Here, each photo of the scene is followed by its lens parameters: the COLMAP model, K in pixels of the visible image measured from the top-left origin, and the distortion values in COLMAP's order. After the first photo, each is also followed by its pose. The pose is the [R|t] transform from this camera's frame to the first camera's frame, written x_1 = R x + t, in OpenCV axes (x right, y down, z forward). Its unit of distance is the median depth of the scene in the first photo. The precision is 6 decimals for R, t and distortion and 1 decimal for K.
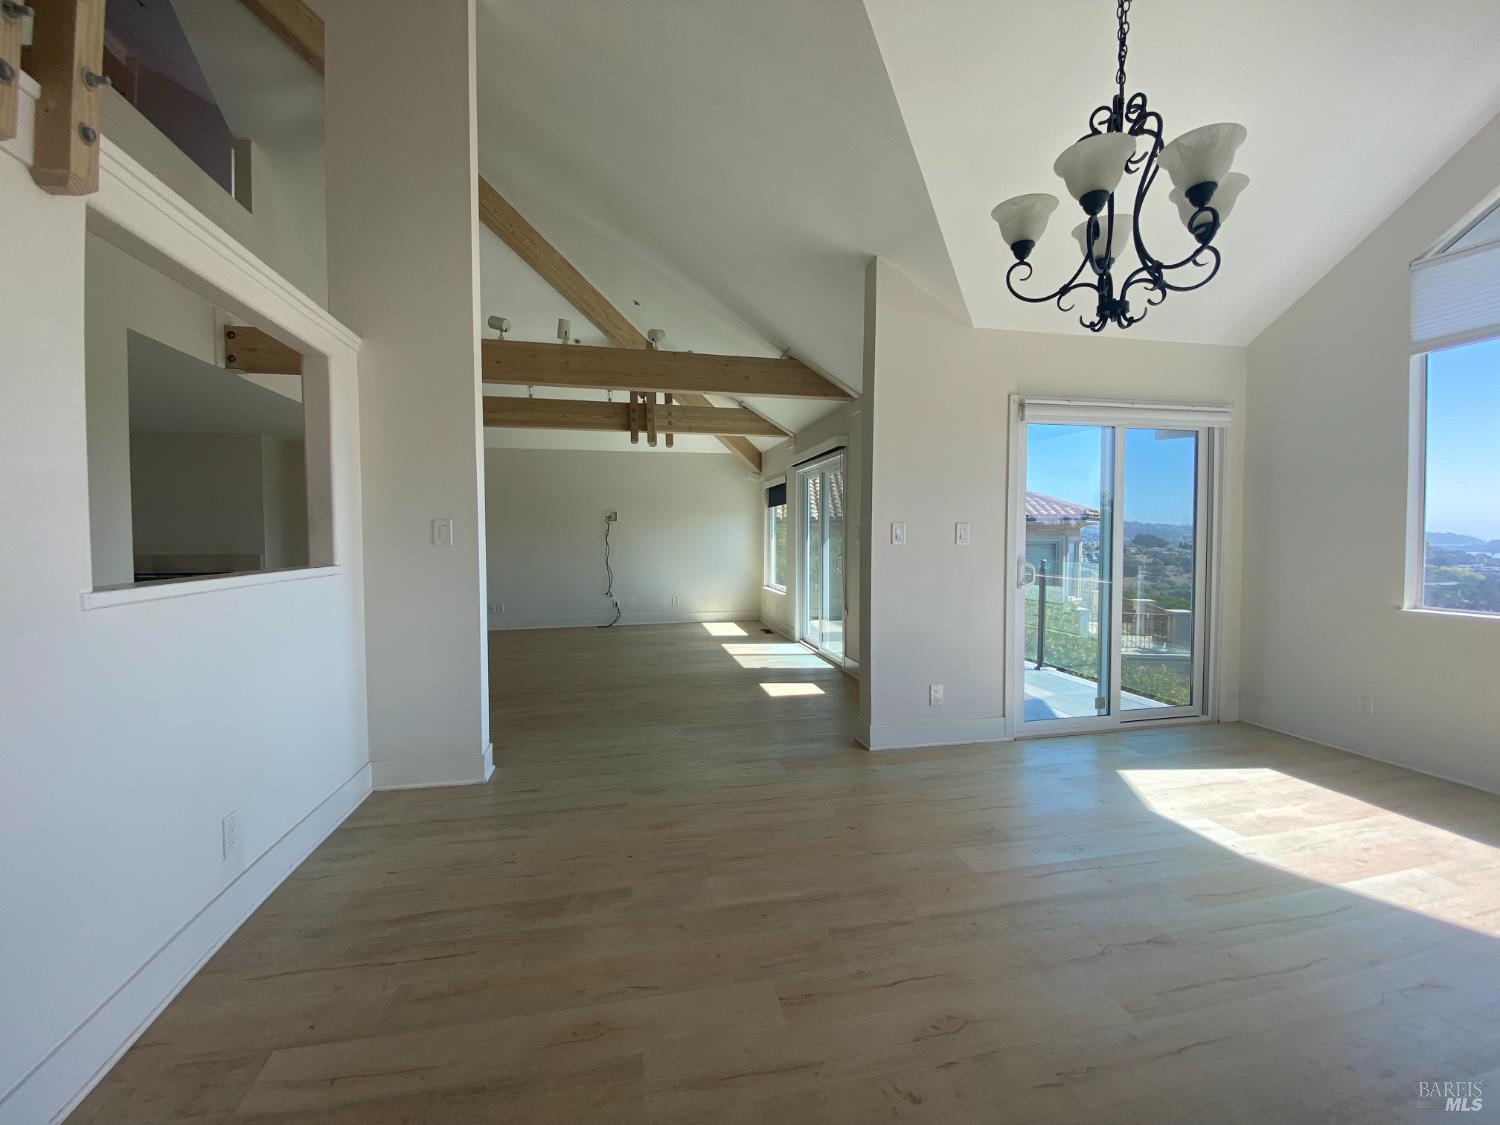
lens RADIAL K [[612.3, 0, 741.9], [0, 612.3, 552.6], [0, 0, 1]] dist [0.025584, -0.021939]
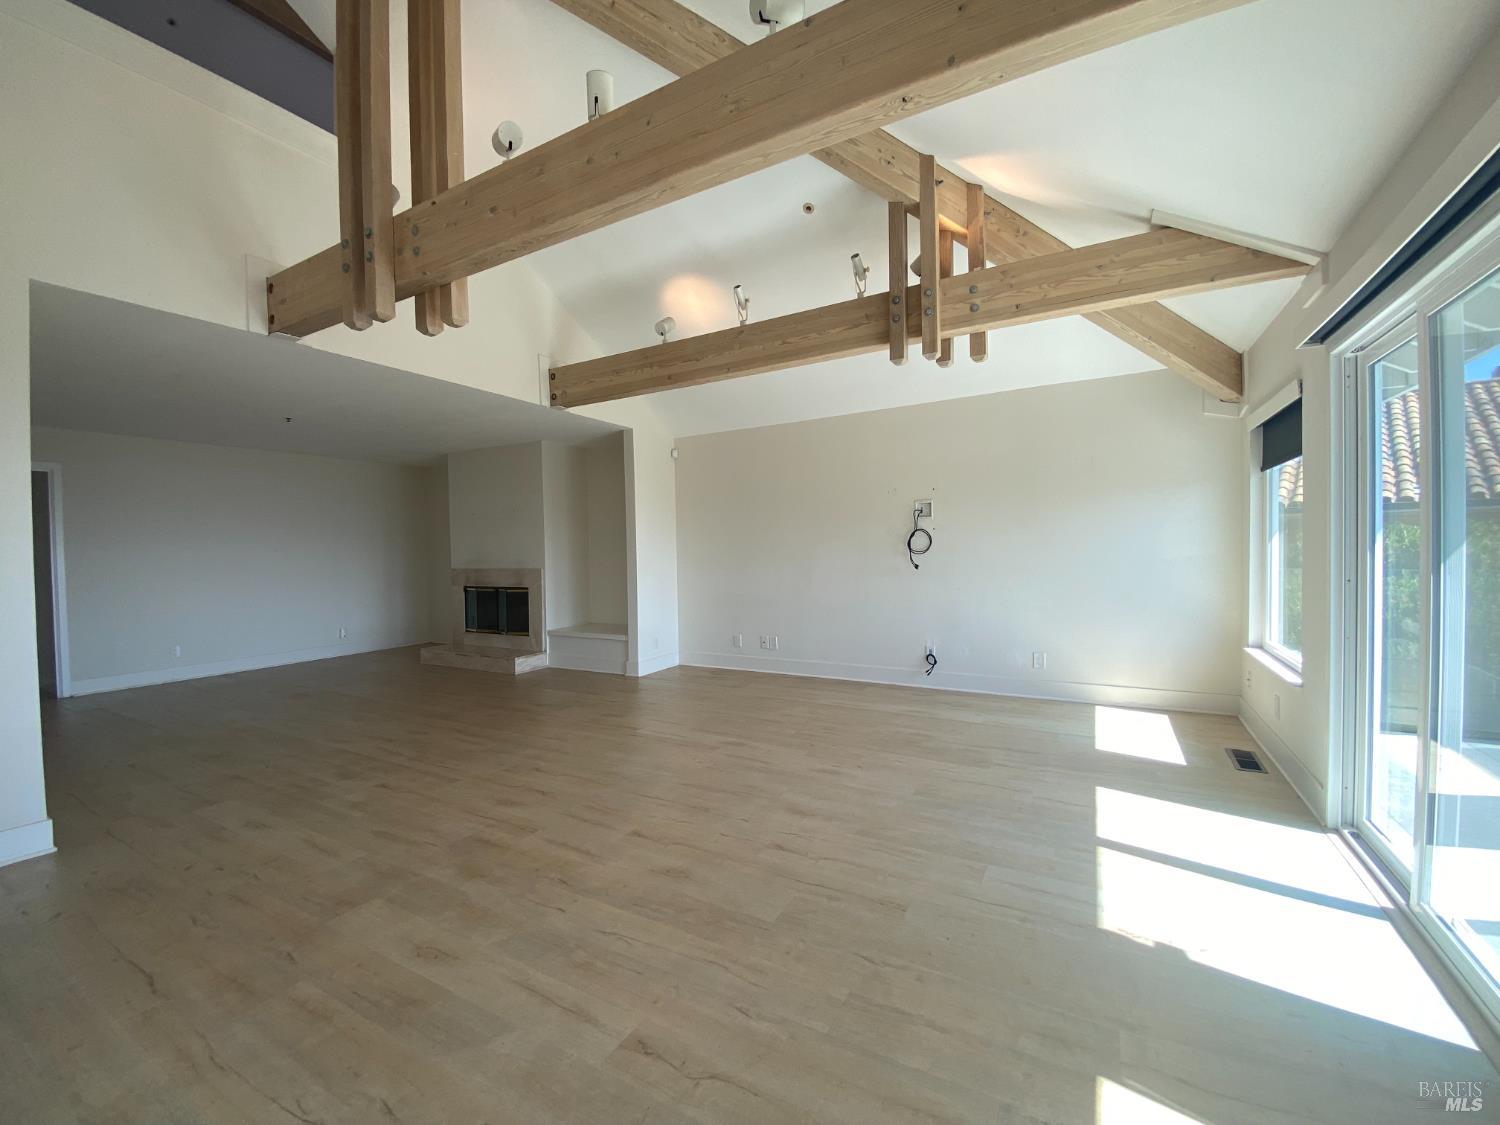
lens RADIAL K [[612.3, 0, 740.1], [0, 612.3, 558.1], [0, 0, 1]] dist [0.025584, -0.021939]
pose [[0.755222, -0.000845, -0.655469, 0.177607], [0.001336, 0.999999, 0.000250, -0.036723], [0.655468, -0.001065, 0.755222, 1.413283]]
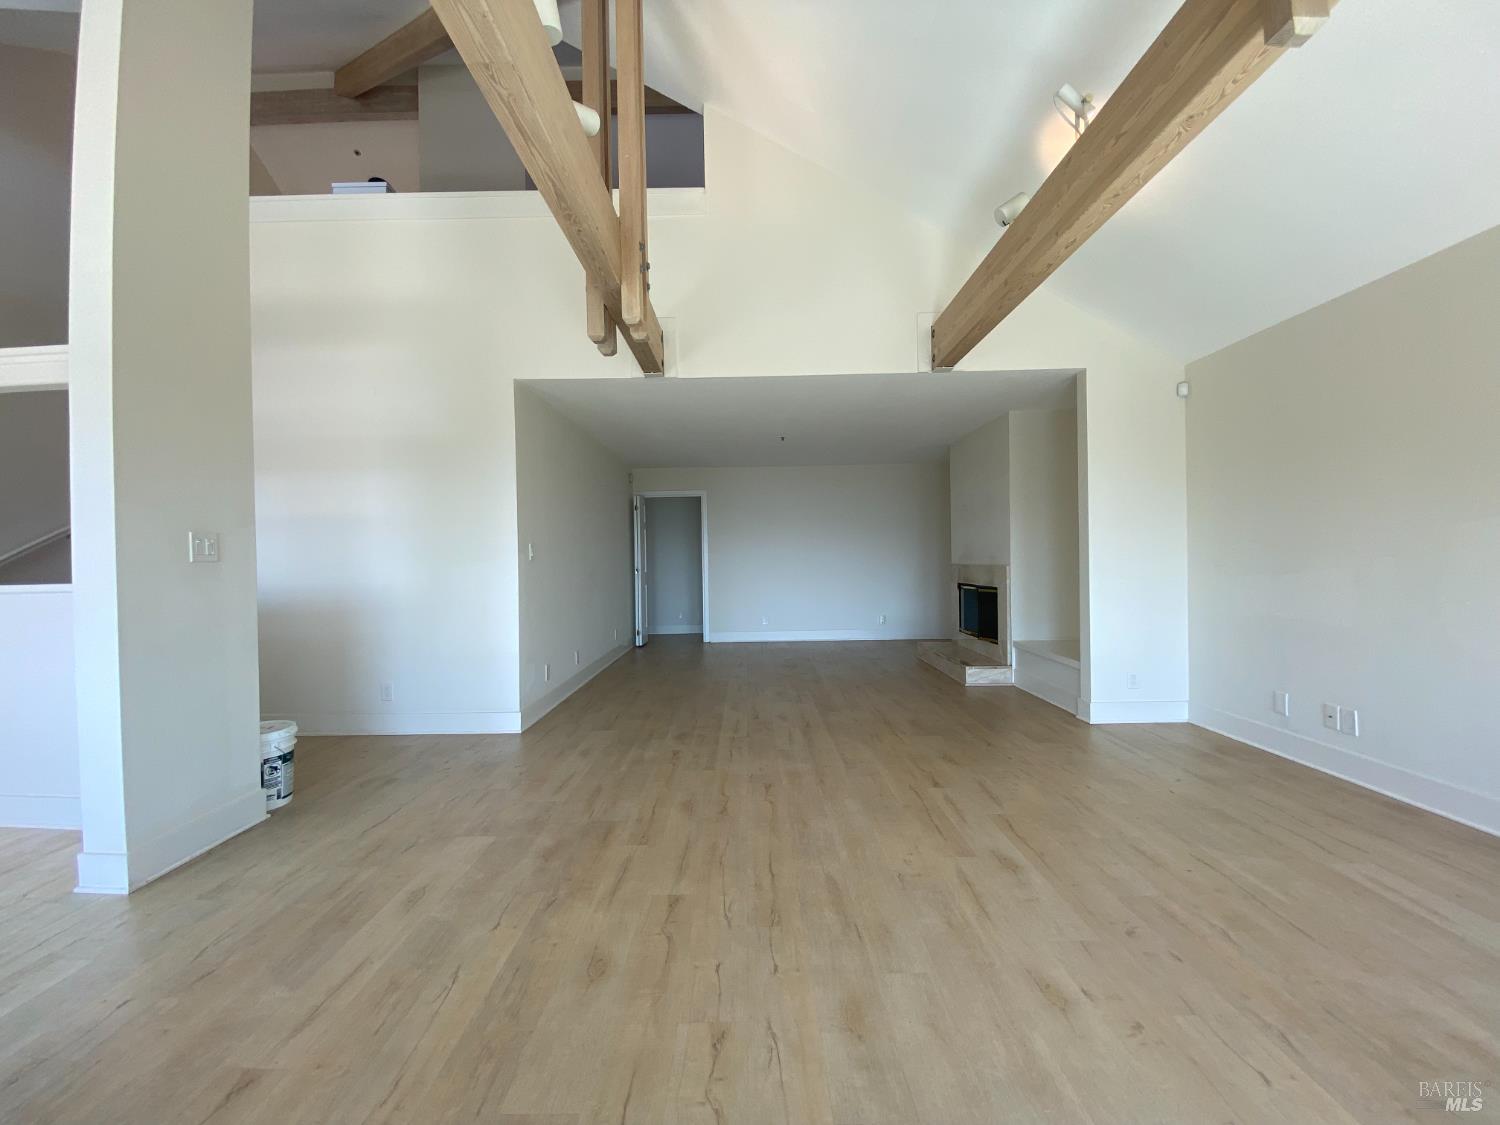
lens RADIAL K [[612.3, 0, 747.0], [0, 612.3, 563.8], [0, 0, 1]] dist [0.025584, -0.021939]
pose [[-0.193617, 0.018512, -0.980903, 0.138583], [-0.008348, 0.999755, 0.020516, -0.035747], [0.981042, 0.012161, -0.193415, 2.348376]]
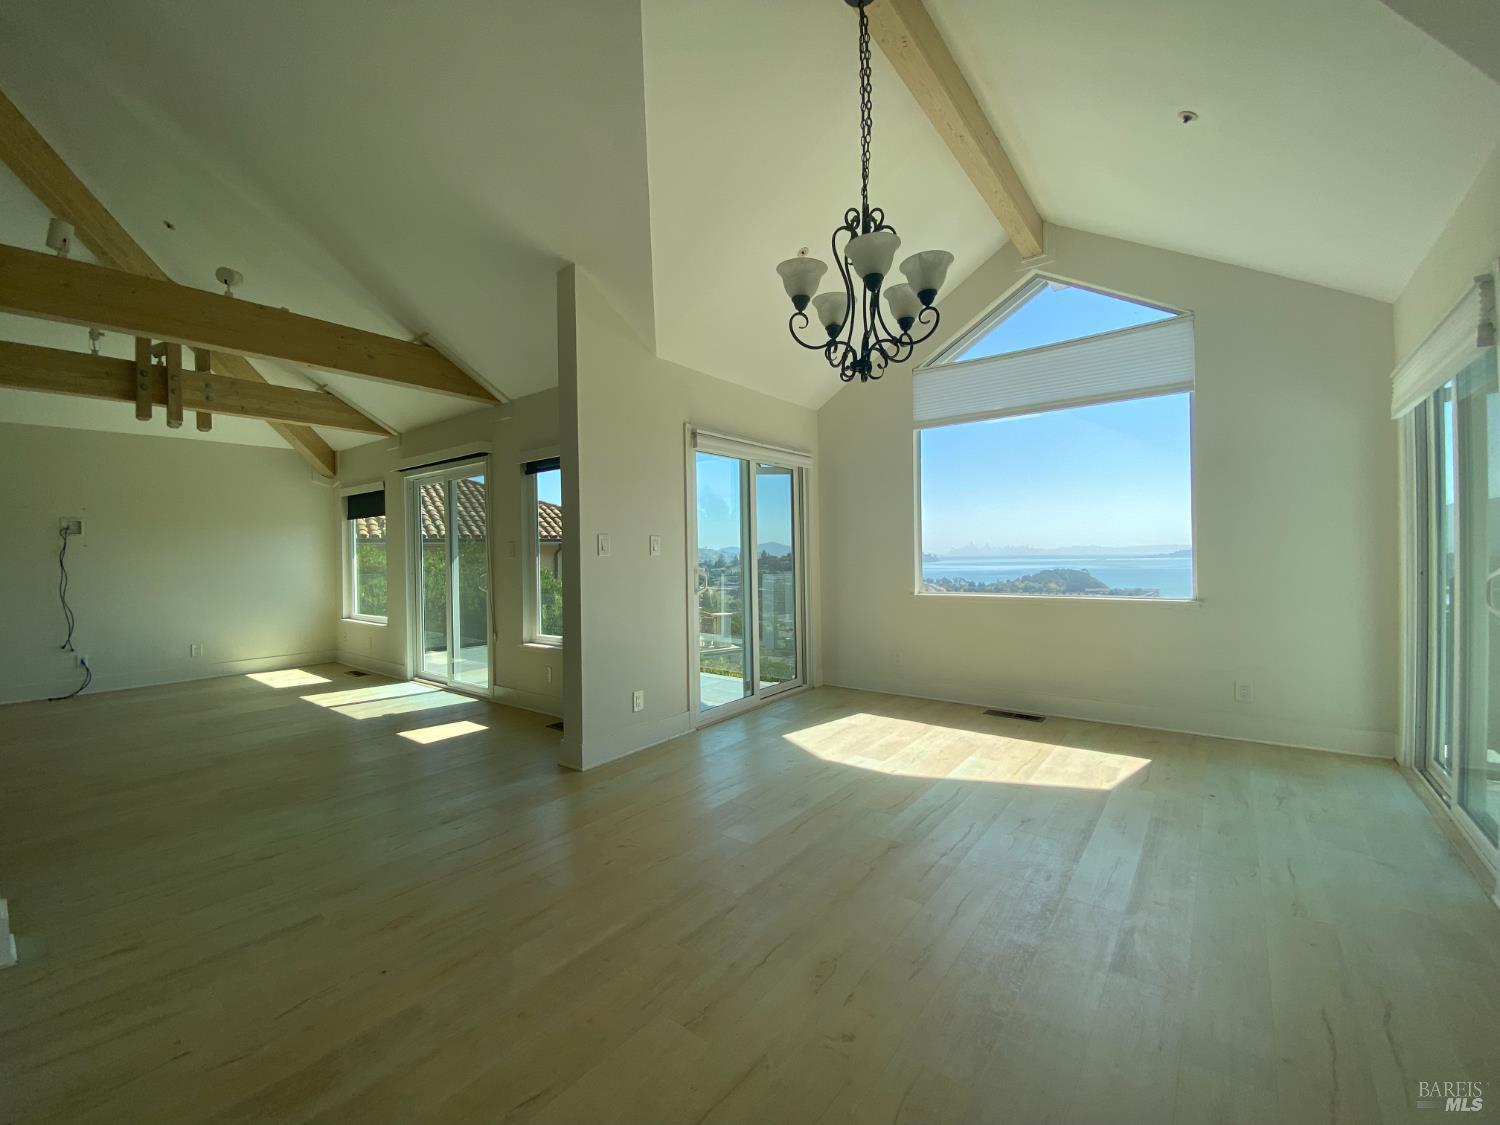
lens RADIAL K [[612.3, 0, 746.8], [0, 612.3, 558.0], [0, 0, 1]] dist [0.025584, -0.021939]
pose [[0.760527, -0.011469, 0.649205, -0.299375], [0.028876, 0.999452, -0.016171, 0.016698], [-0.648664, 0.031045, 0.760441, 0.126123]]
